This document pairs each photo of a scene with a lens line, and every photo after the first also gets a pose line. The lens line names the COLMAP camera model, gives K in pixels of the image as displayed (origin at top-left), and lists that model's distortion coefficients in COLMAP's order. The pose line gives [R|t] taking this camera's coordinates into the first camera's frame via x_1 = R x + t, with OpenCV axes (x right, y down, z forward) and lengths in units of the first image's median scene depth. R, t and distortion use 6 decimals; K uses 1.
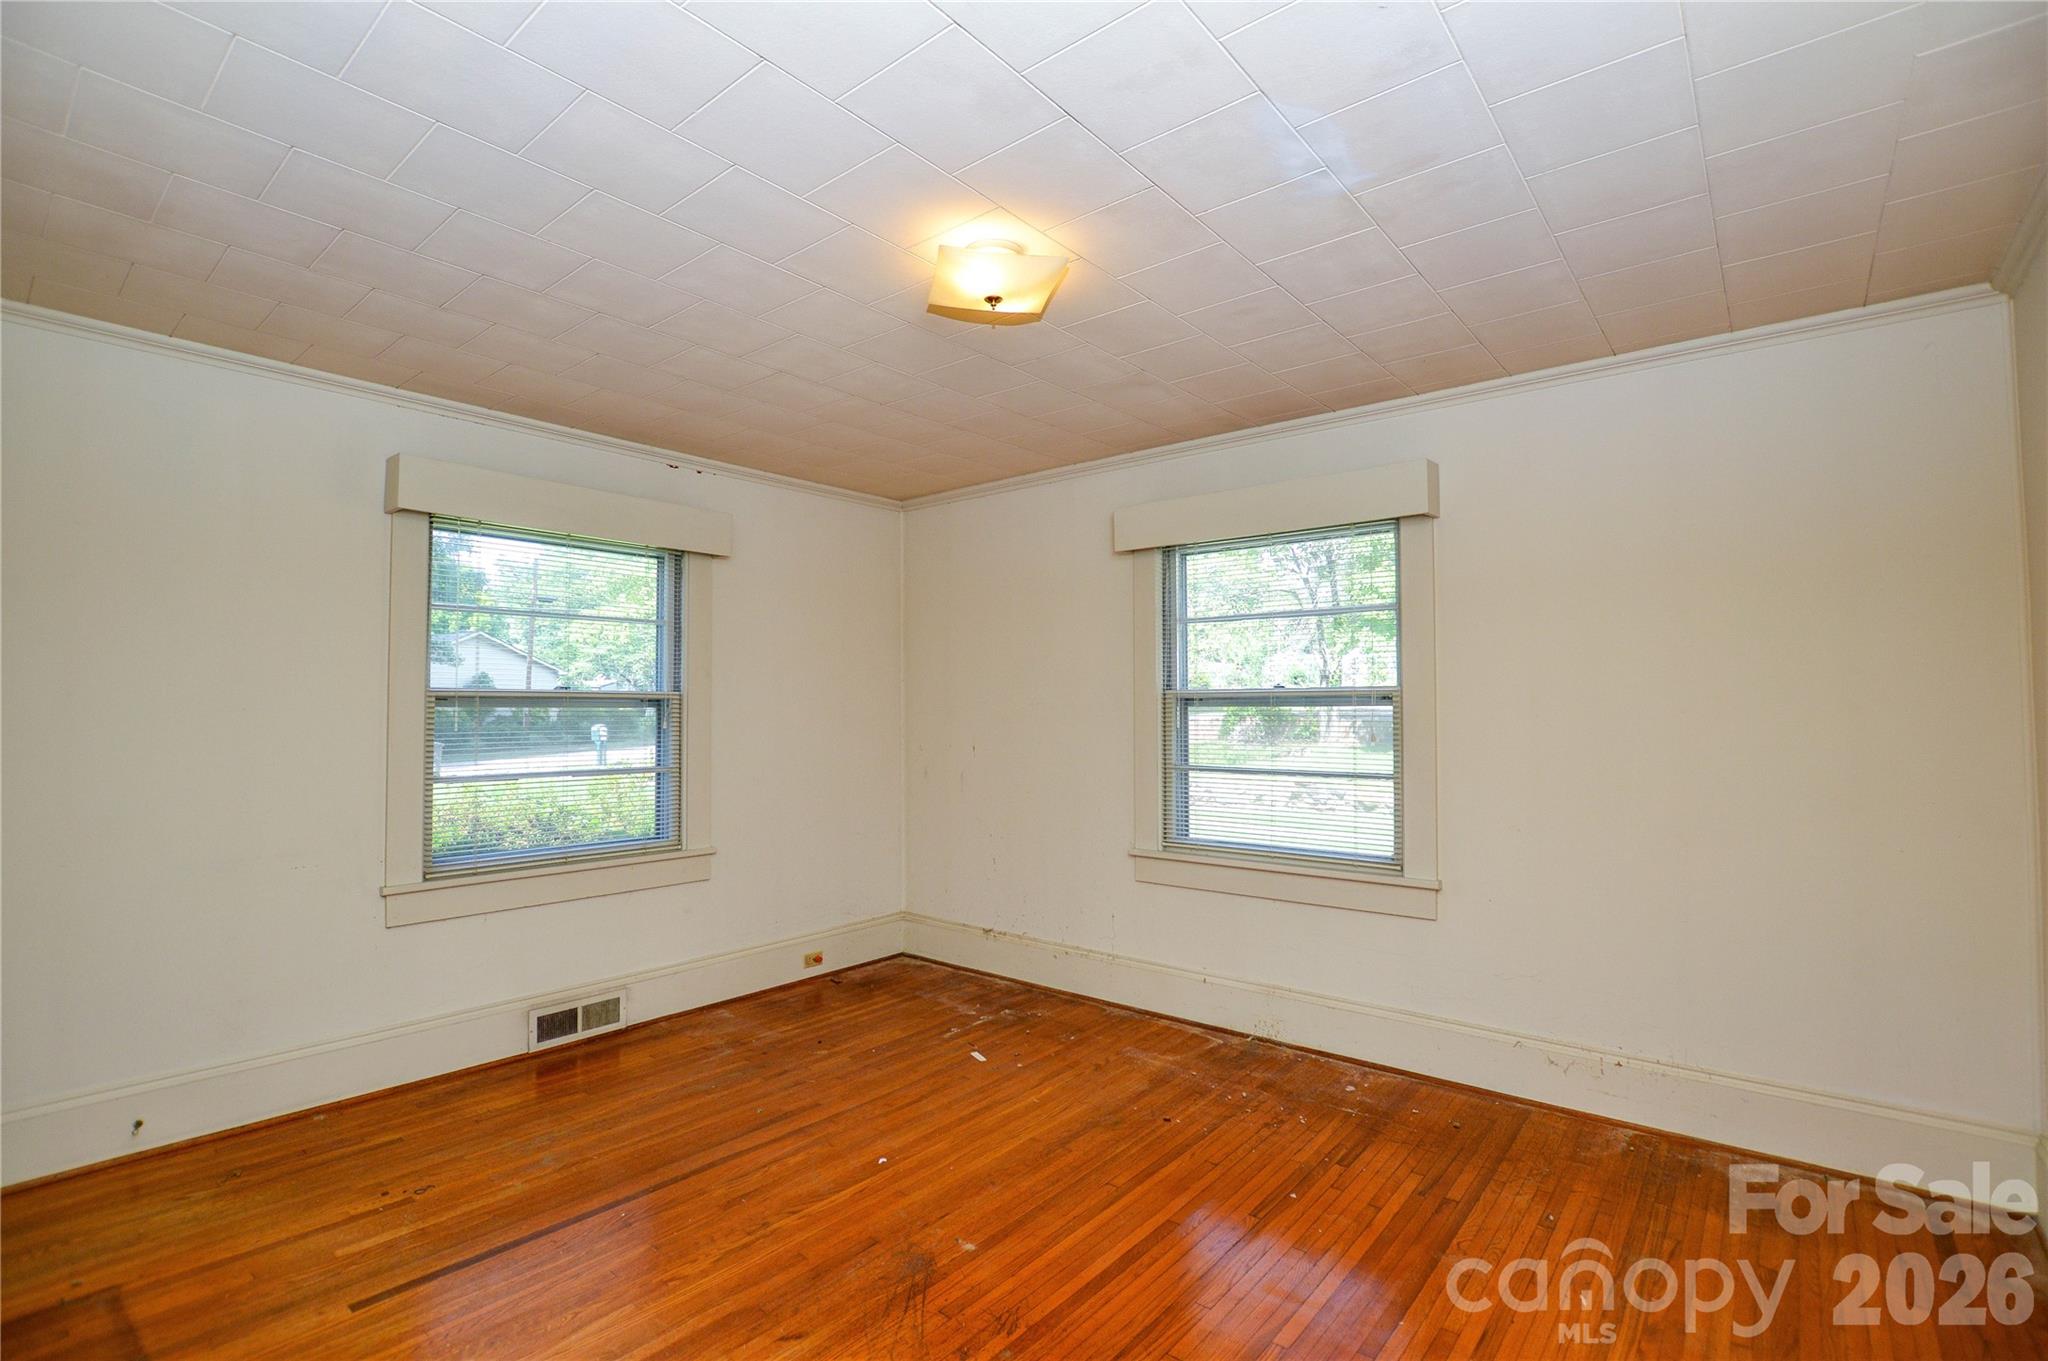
lens RADIAL K [[935.6, 0, 1015.2], [0, 935.6, 686.4], [0, 0, 1]] dist [-0.032040, 0.004206]
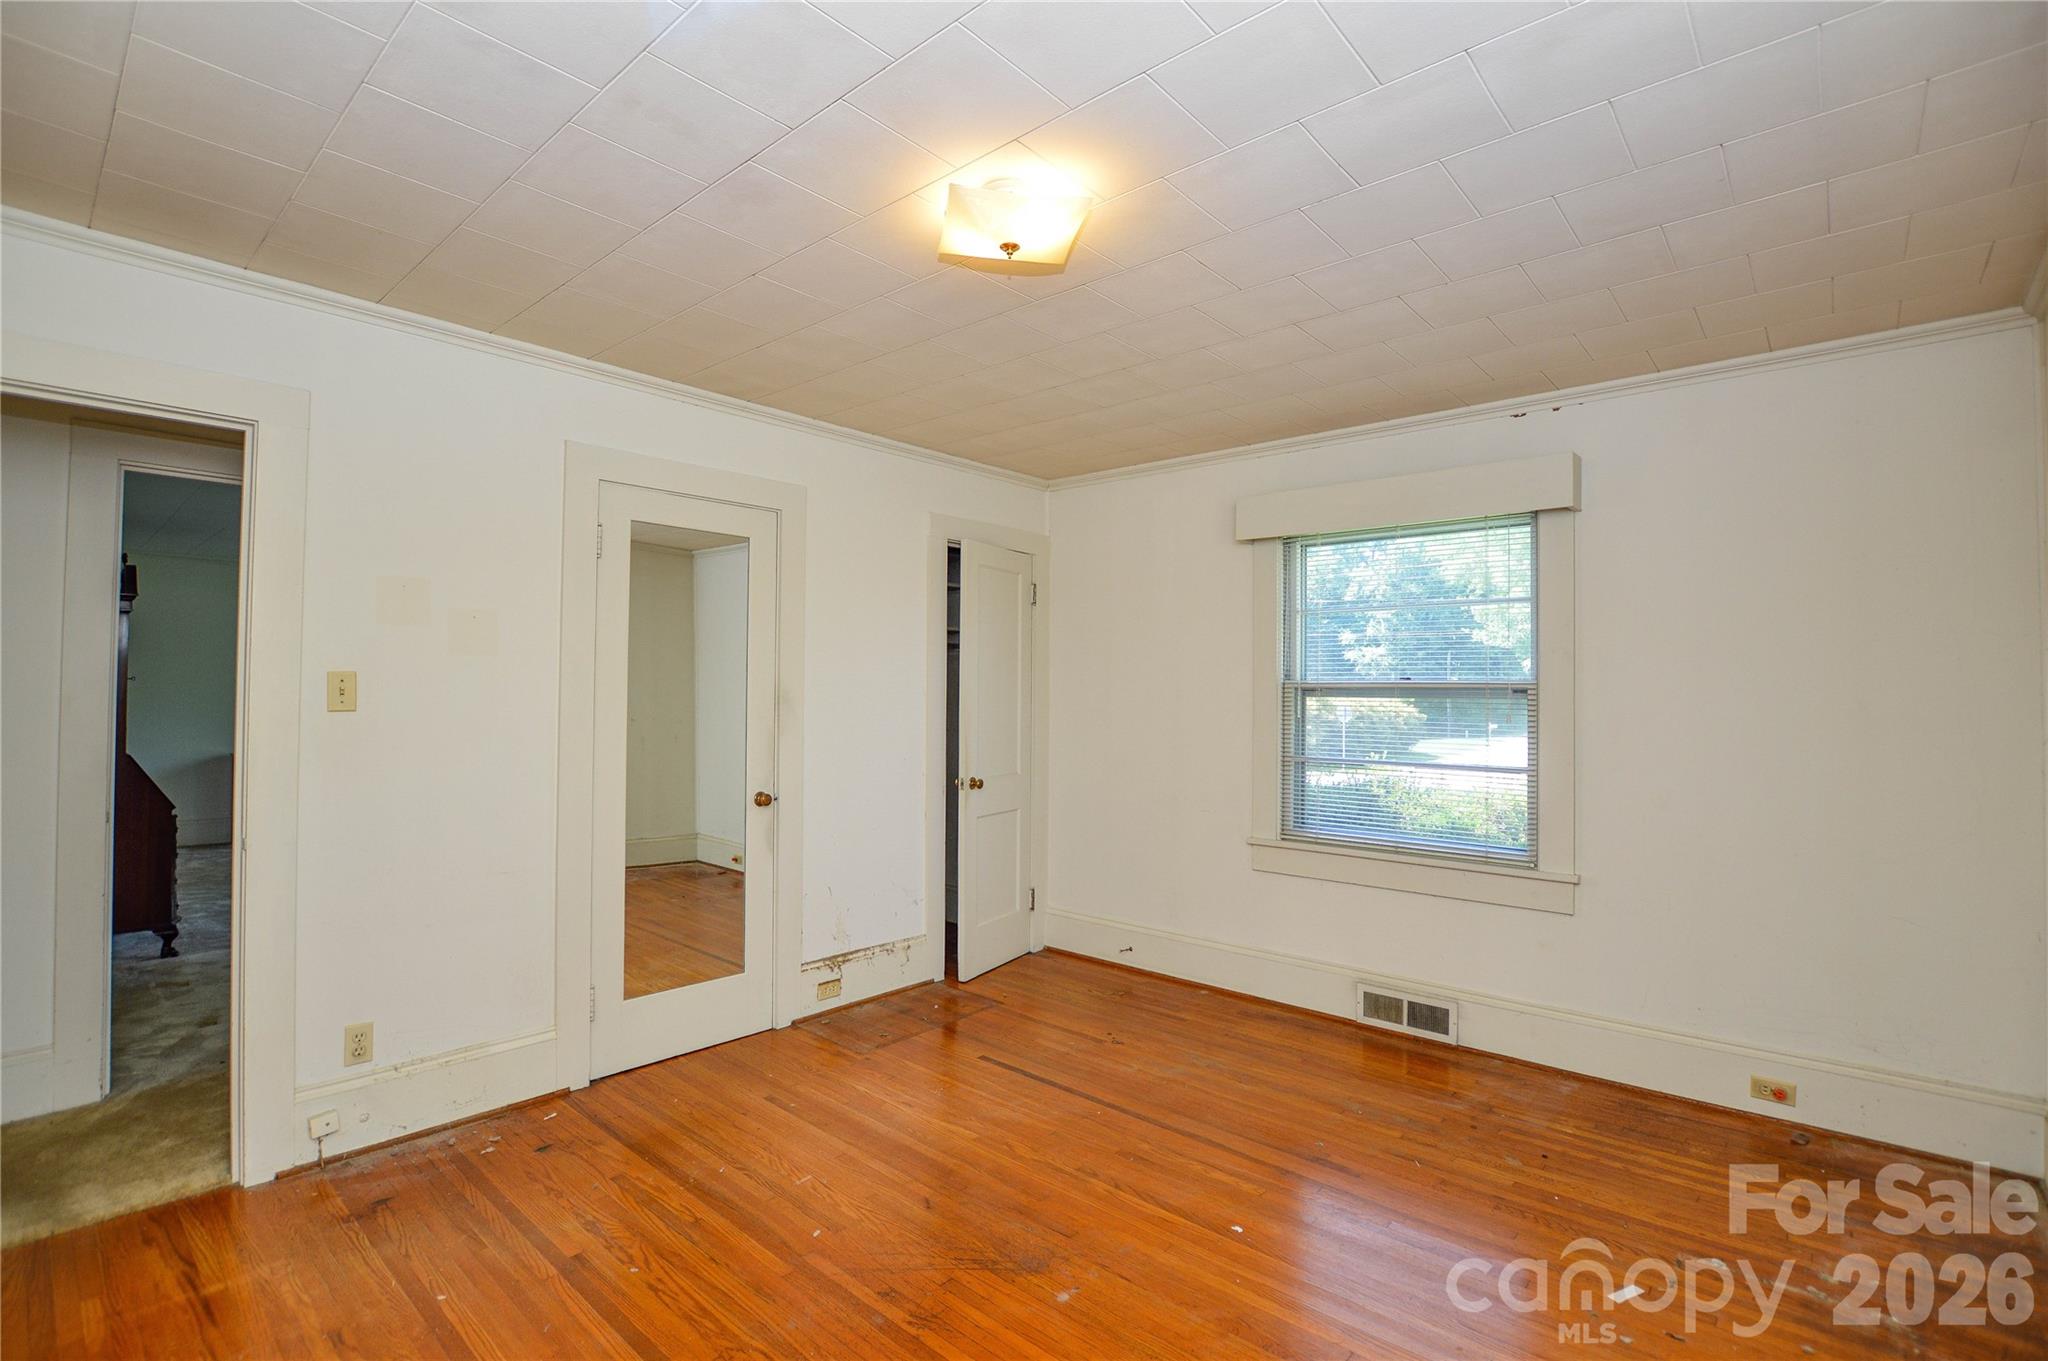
lens RADIAL K [[935.6, 0, 1027.6], [0, 935.6, 679.1], [0, 0, 1]] dist [-0.032040, 0.004206]
pose [[-0.025561, -0.017488, -0.999520, 0.557627], [0.013006, 0.999757, -0.017825, 0.016465], [0.999589, -0.013455, -0.025327, 0.652228]]
